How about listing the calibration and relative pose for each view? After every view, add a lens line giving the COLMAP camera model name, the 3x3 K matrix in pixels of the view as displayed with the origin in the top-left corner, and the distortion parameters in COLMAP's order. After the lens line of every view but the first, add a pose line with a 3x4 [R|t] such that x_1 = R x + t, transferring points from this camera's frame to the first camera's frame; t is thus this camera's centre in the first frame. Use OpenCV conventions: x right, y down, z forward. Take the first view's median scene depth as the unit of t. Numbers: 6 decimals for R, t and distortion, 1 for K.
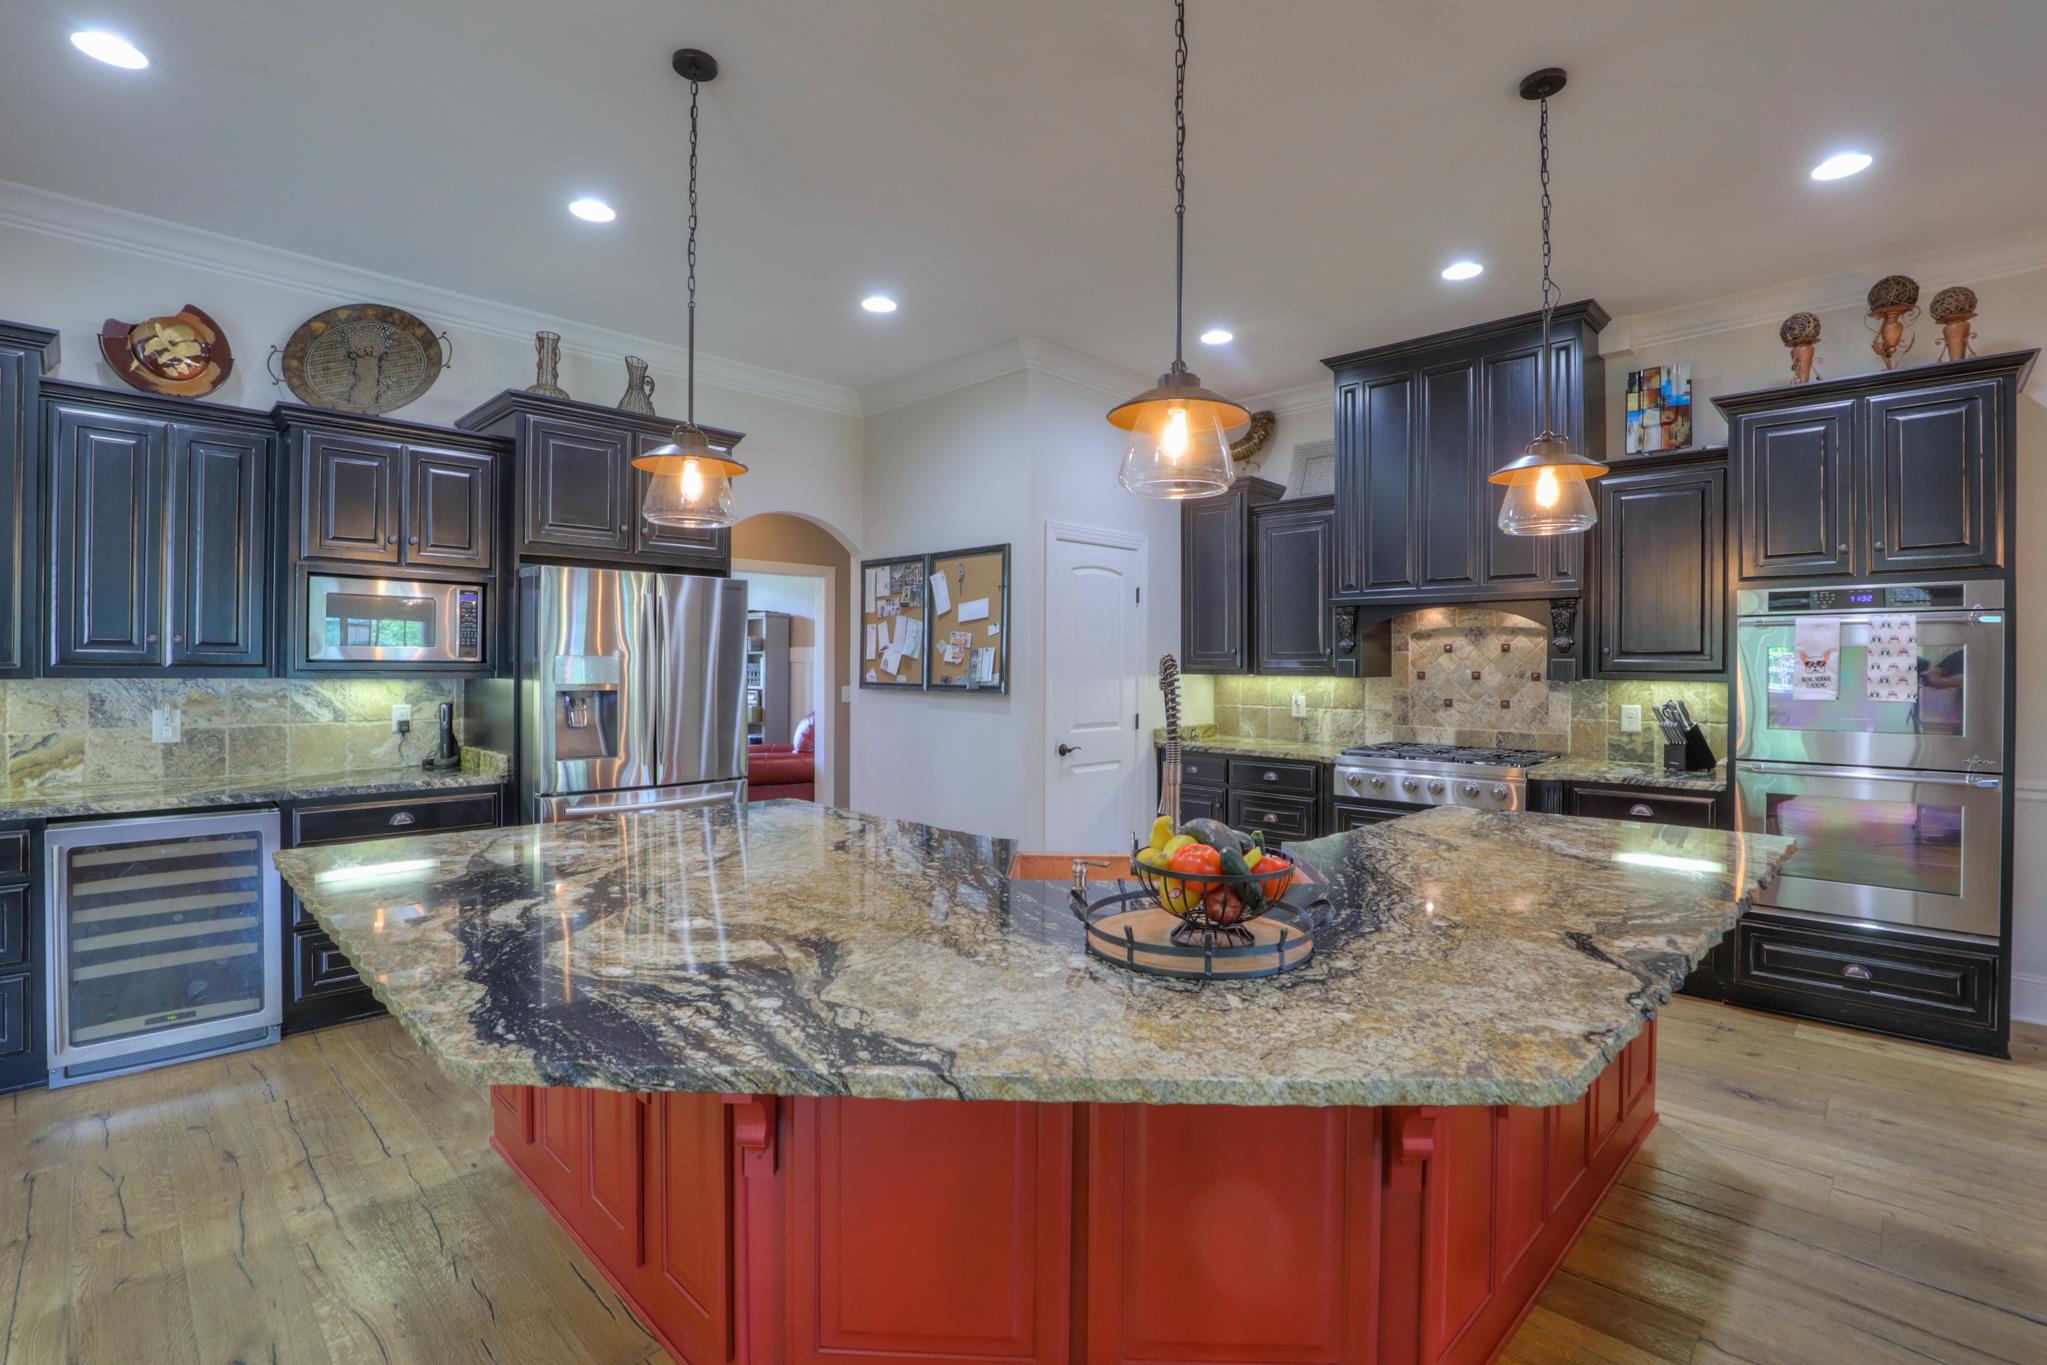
lens RADIAL K [[951.0, 0, 1027.5], [0, 951.0, 668.4], [0, 0, 1]] dist [-0.026964, 0.005723]
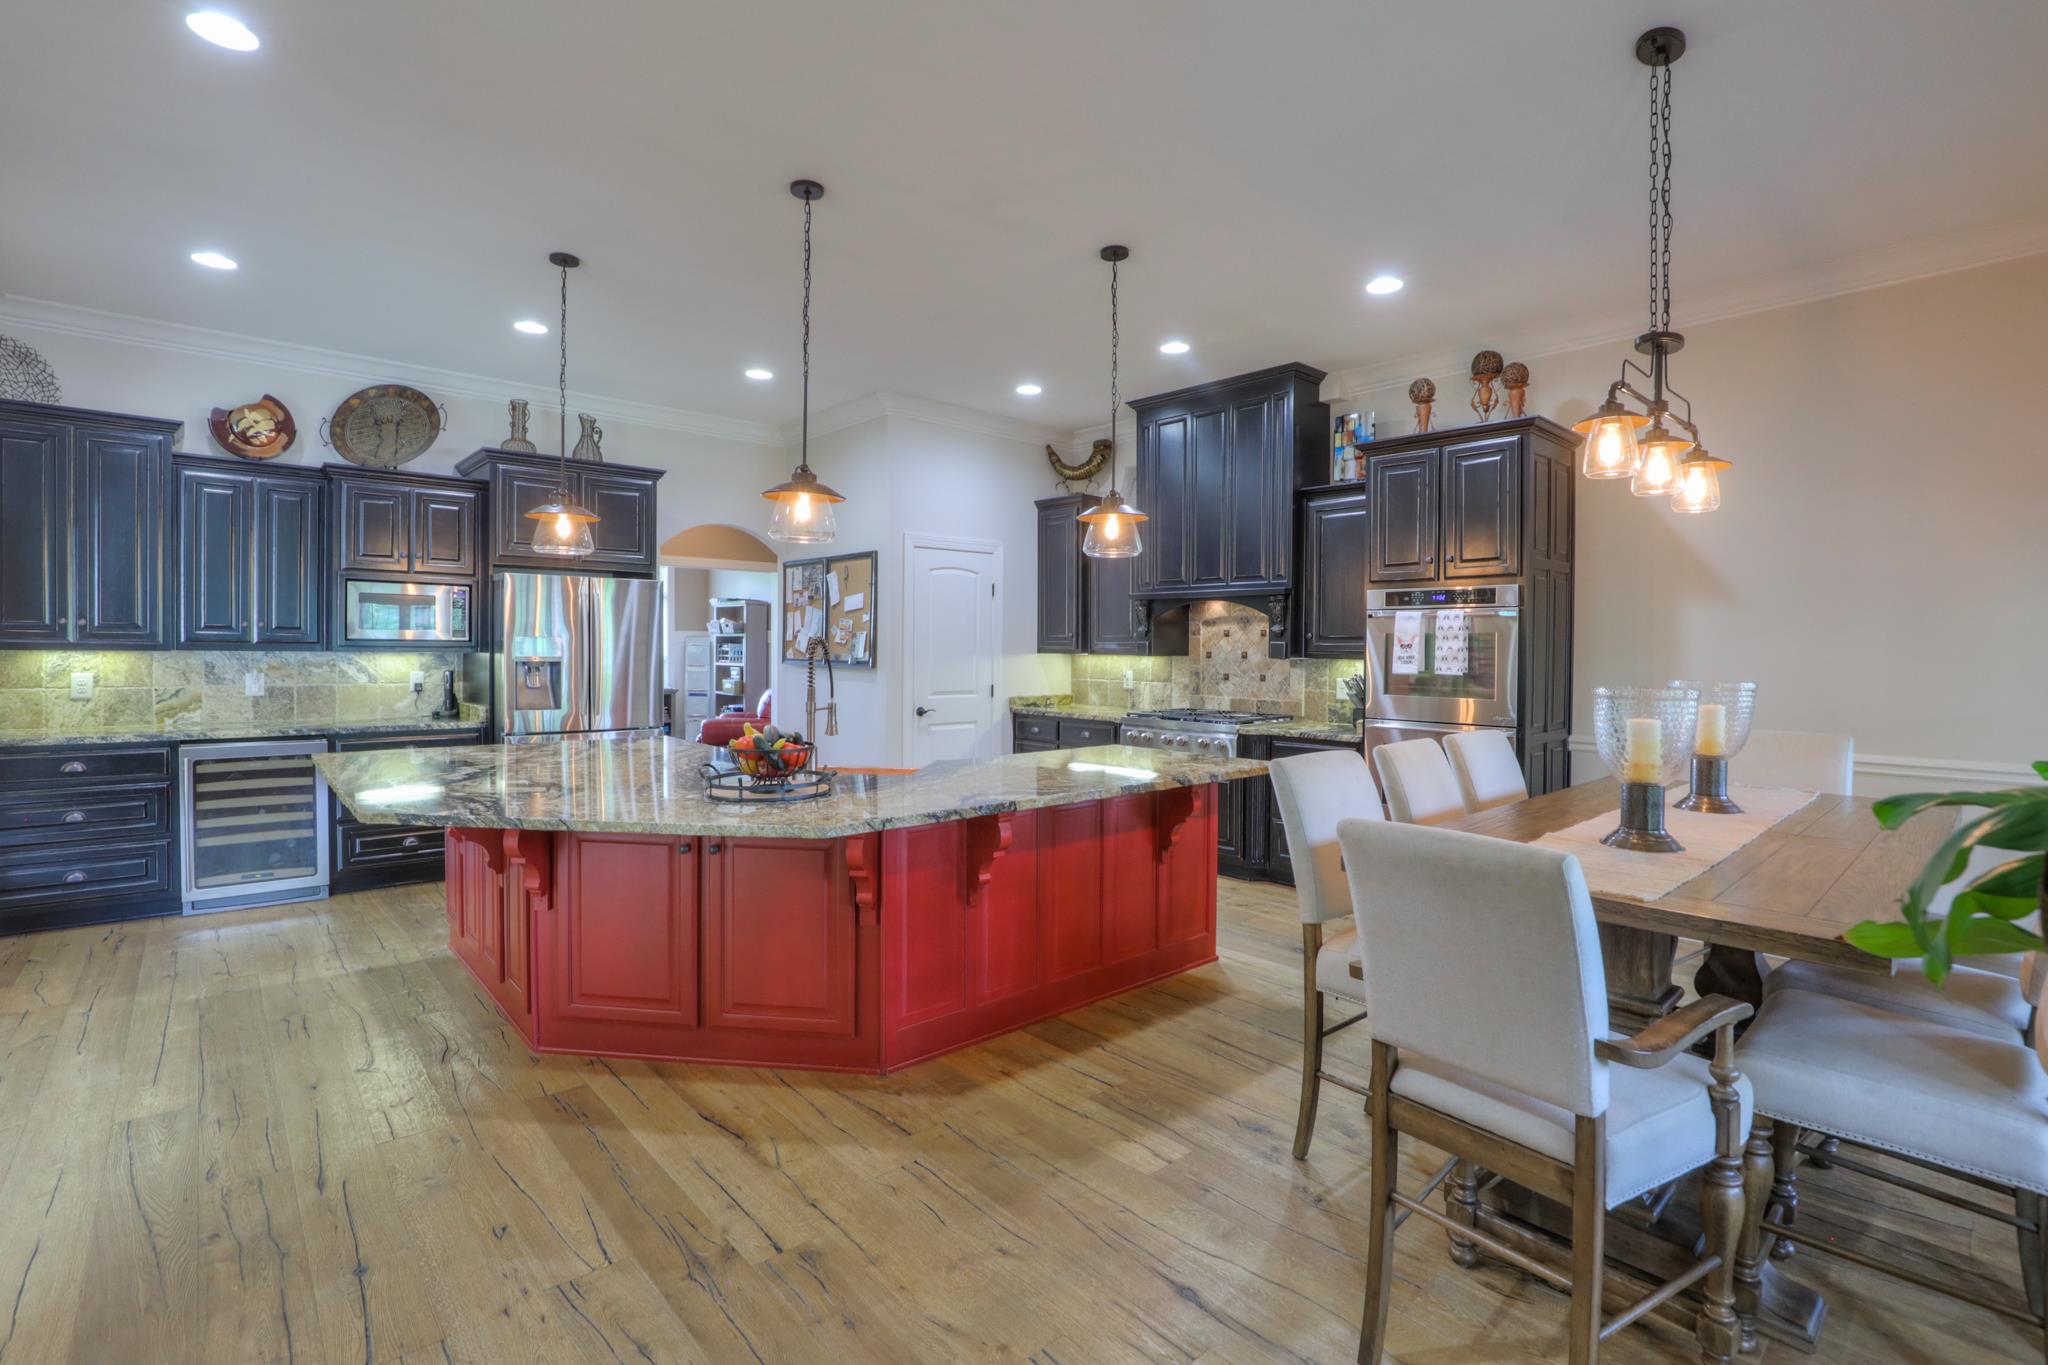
lens RADIAL K [[951.5, 0, 1026.9], [0, 951.5, 667.5], [0, 0, 1]] dist [-0.026964, 0.005723]
pose [[0.997897, 0.005857, -0.064560, 0.348724], [-0.004744, 0.999838, 0.017391, 0.004489], [0.064651, -0.017048, 0.997762, -0.354523]]
